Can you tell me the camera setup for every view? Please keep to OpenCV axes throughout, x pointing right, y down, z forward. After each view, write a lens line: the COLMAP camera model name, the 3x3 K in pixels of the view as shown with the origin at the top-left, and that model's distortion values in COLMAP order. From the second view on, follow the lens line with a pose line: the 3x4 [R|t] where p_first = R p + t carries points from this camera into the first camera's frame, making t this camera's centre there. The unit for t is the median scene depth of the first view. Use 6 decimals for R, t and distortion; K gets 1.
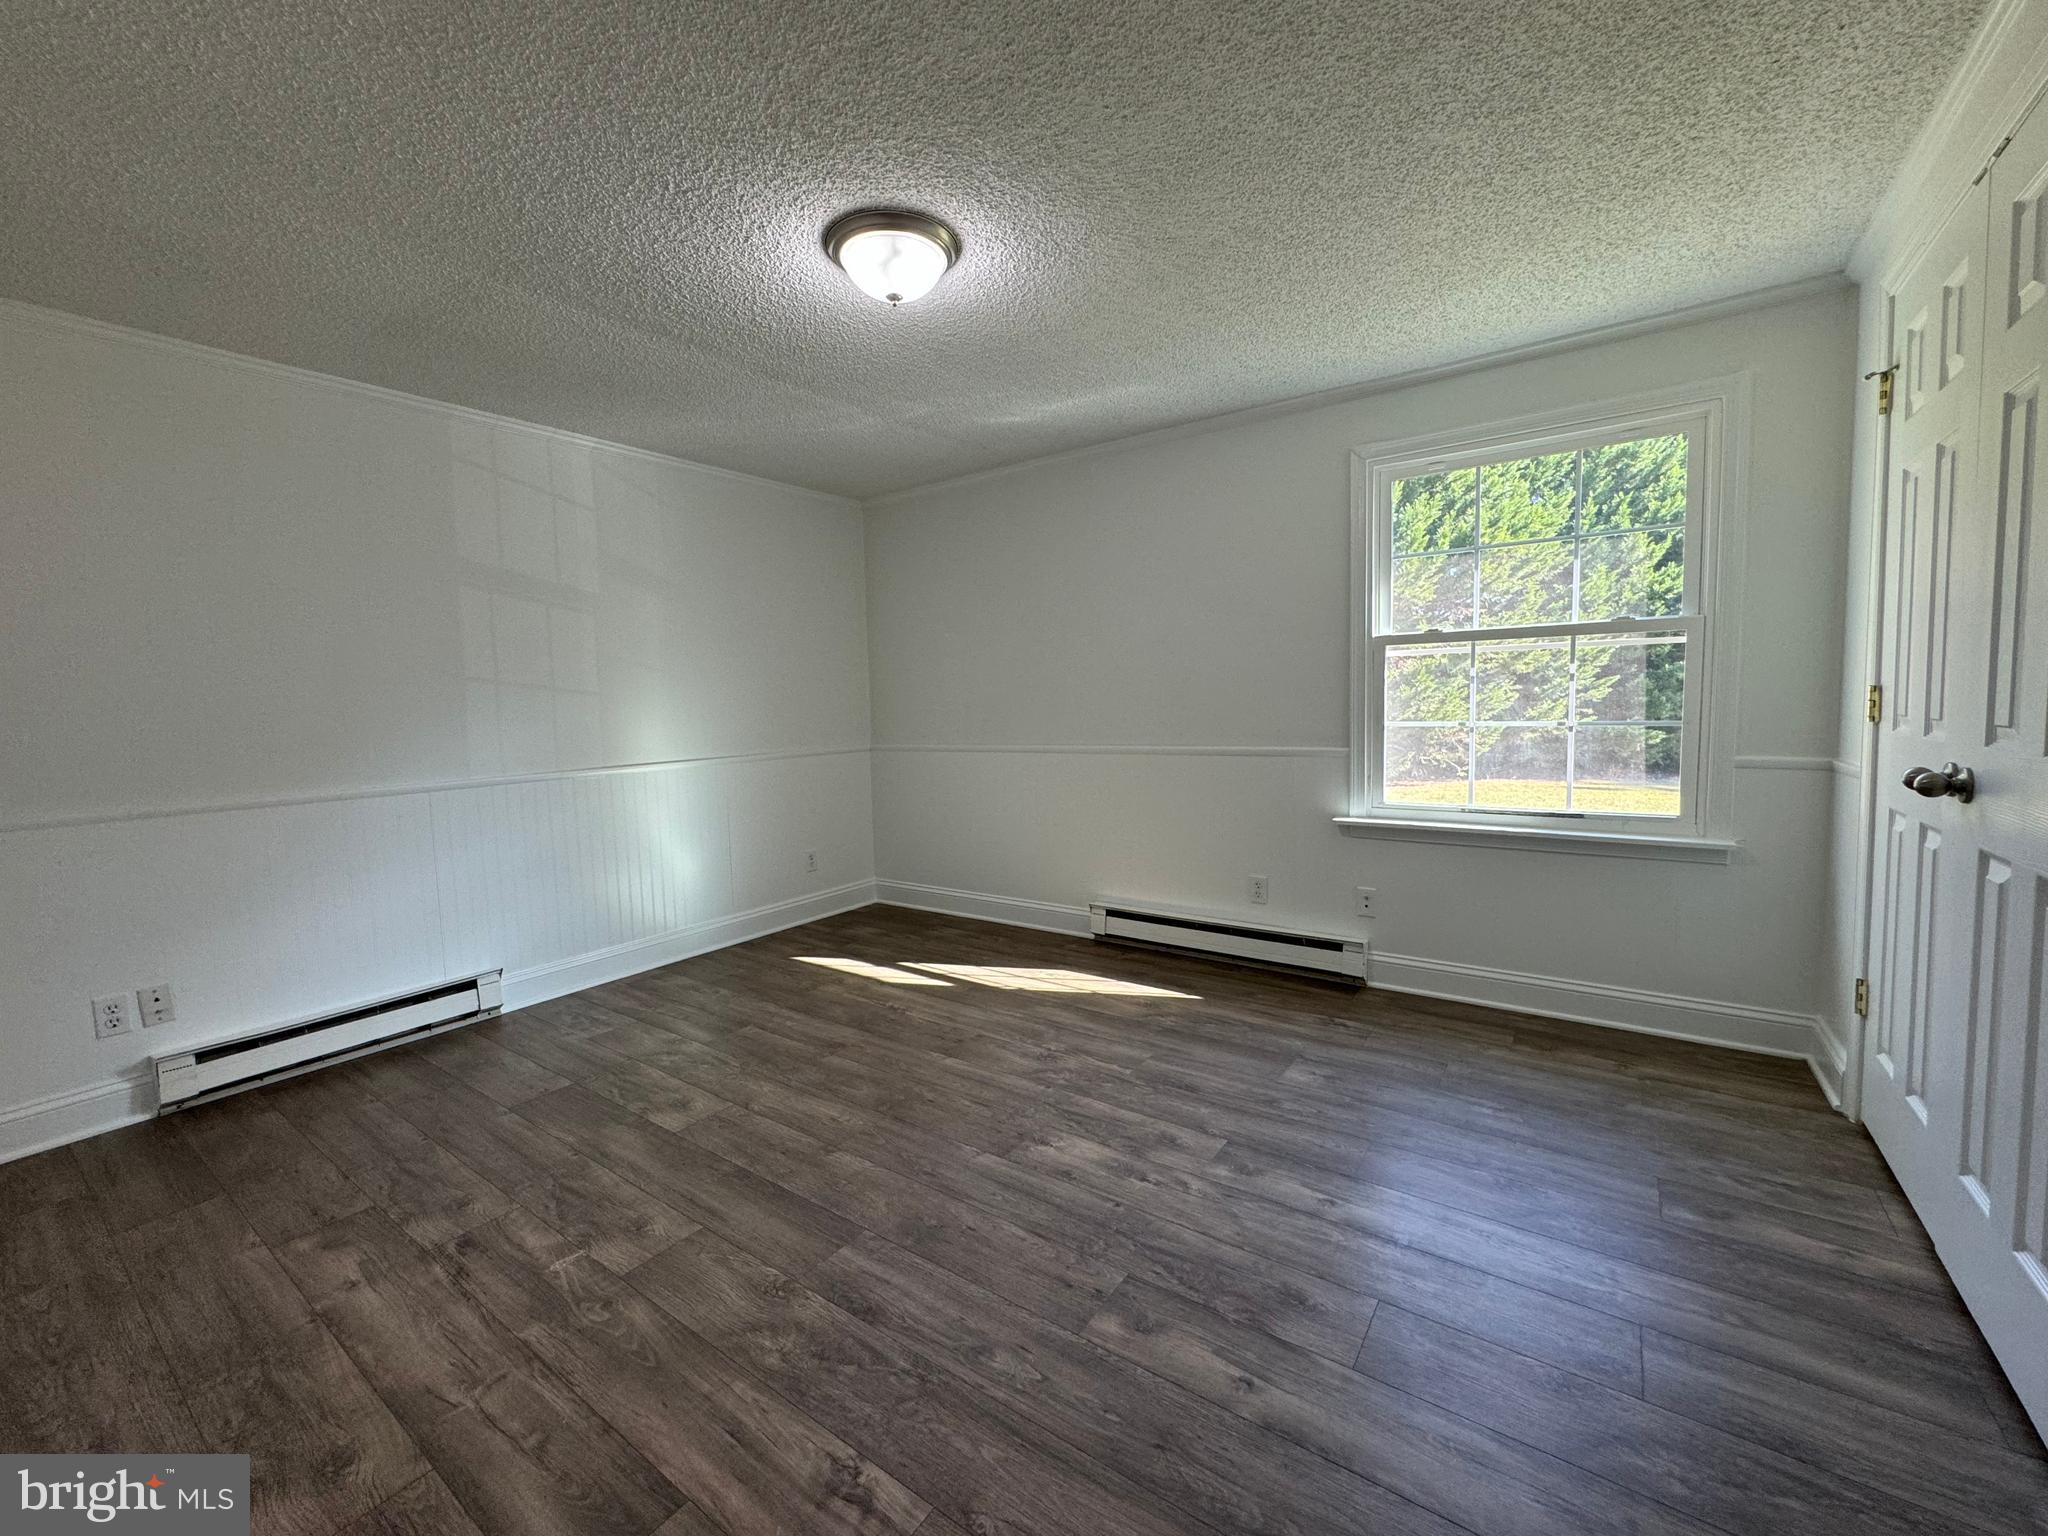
lens RADIAL K [[819.1, 0, 1029.0], [0, 819.1, 761.4], [0, 0, 1]] dist [-0.003492, 0.000088]
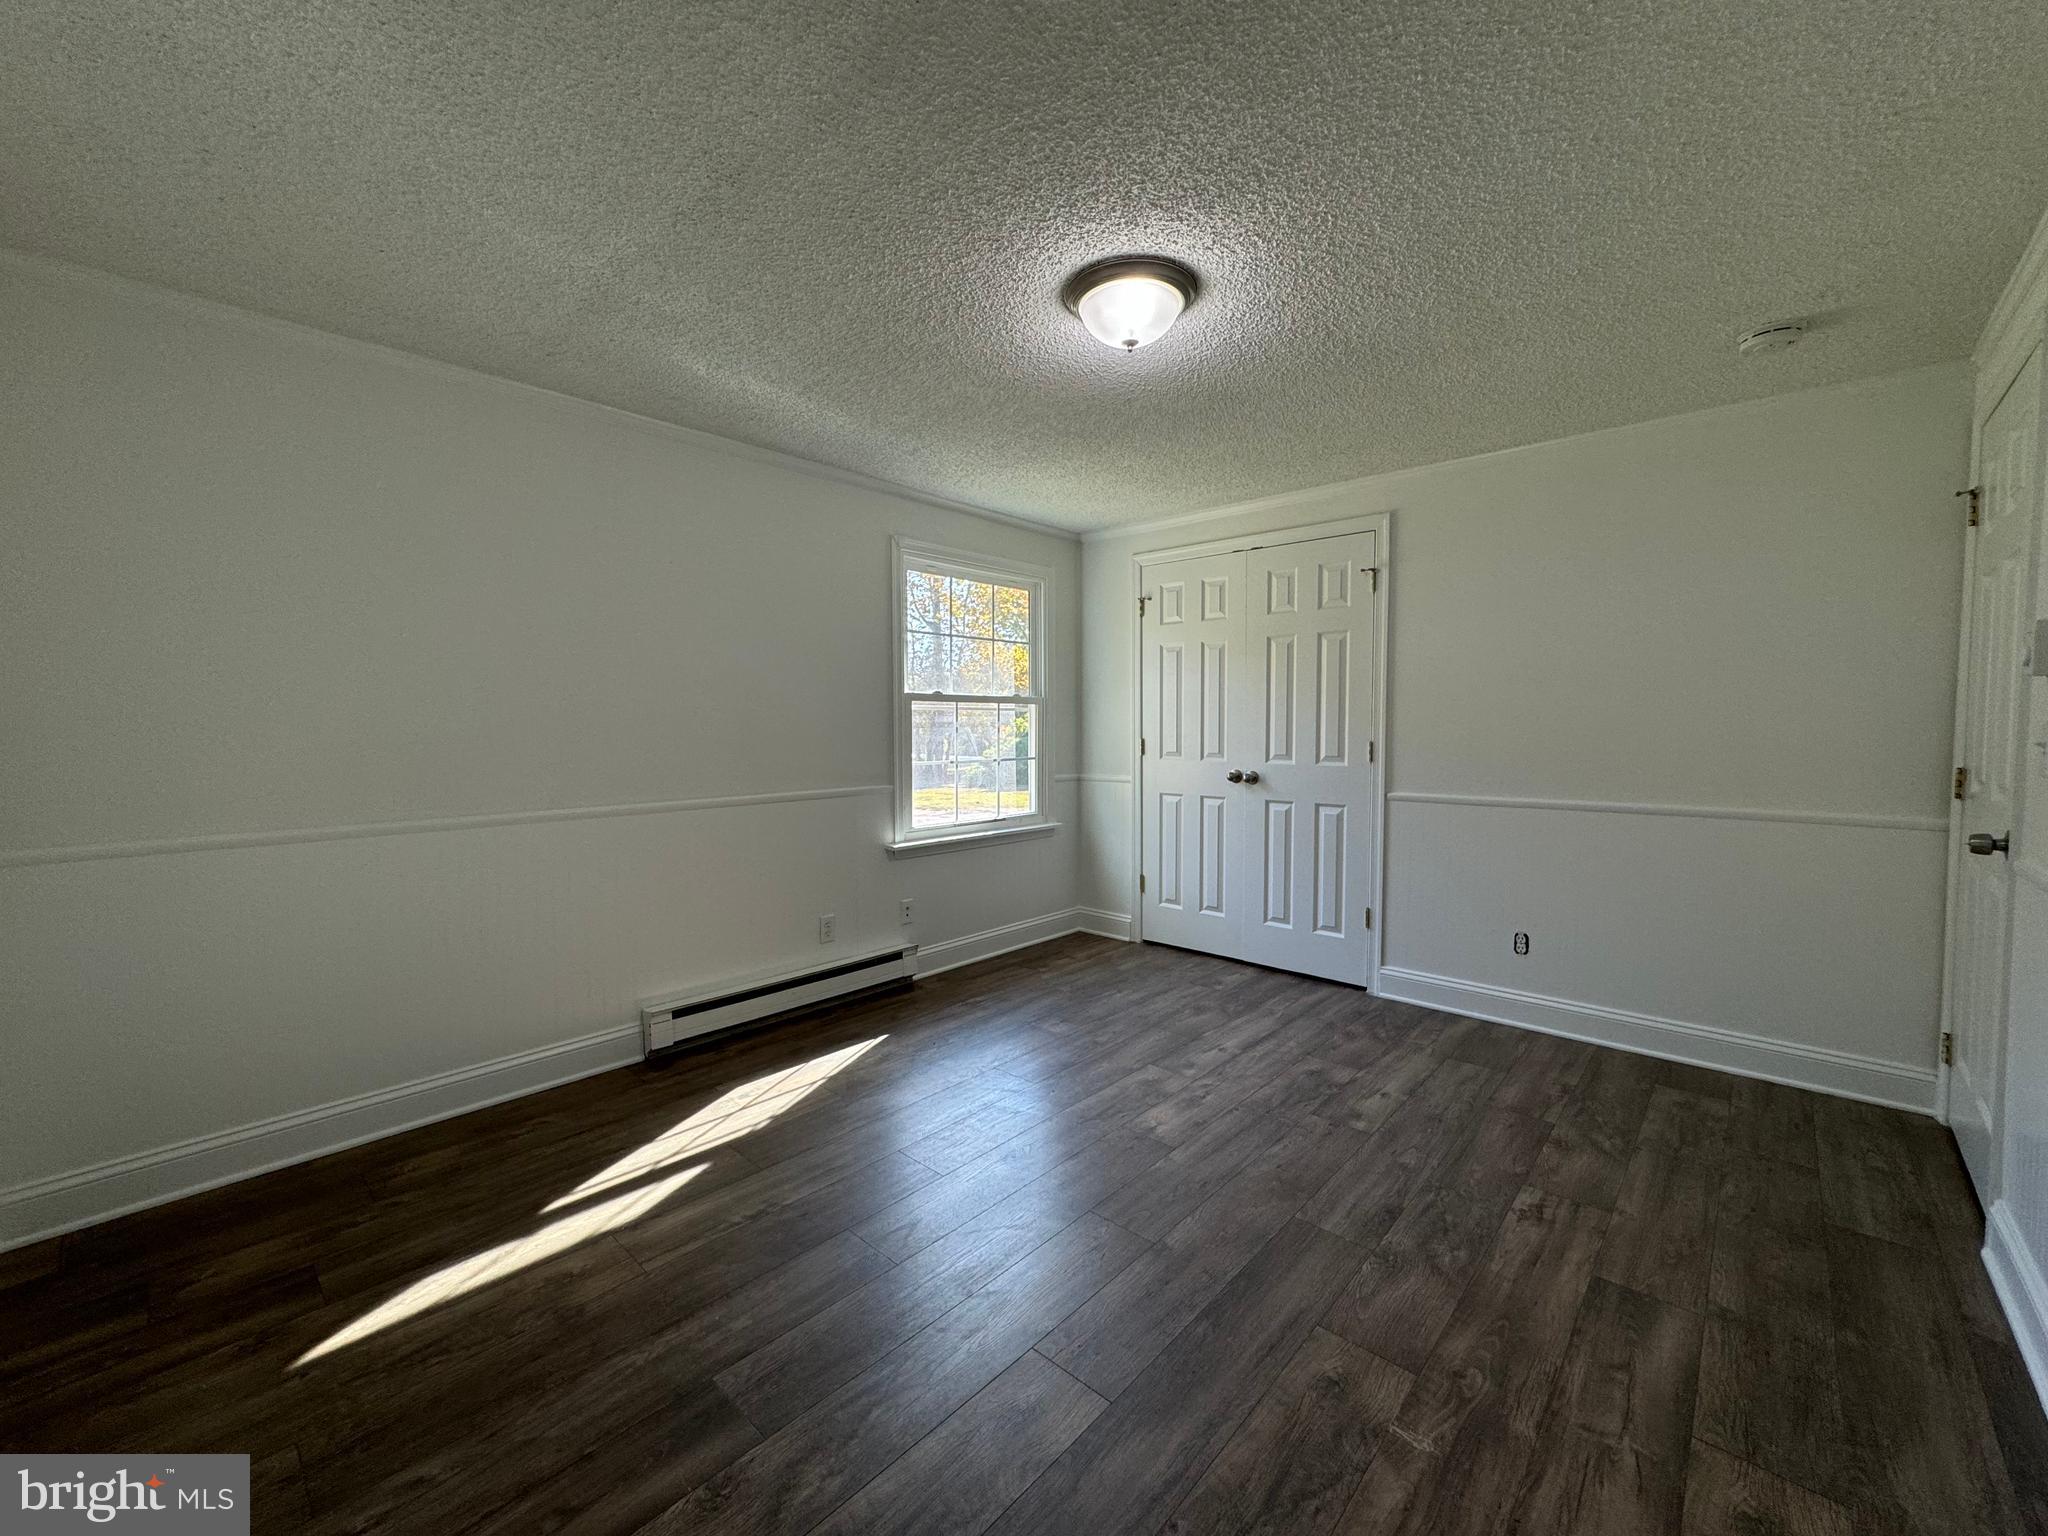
lens RADIAL K [[819.1, 0, 1018.2], [0, 819.1, 761.4], [0, 0, 1]] dist [-0.003492, 0.000088]
pose [[0.129289, -0.019984, 0.991406, -1.057530], [0.071306, 0.997396, 0.010805, -0.070078], [-0.989040, 0.069296, 0.130378, 0.930277]]
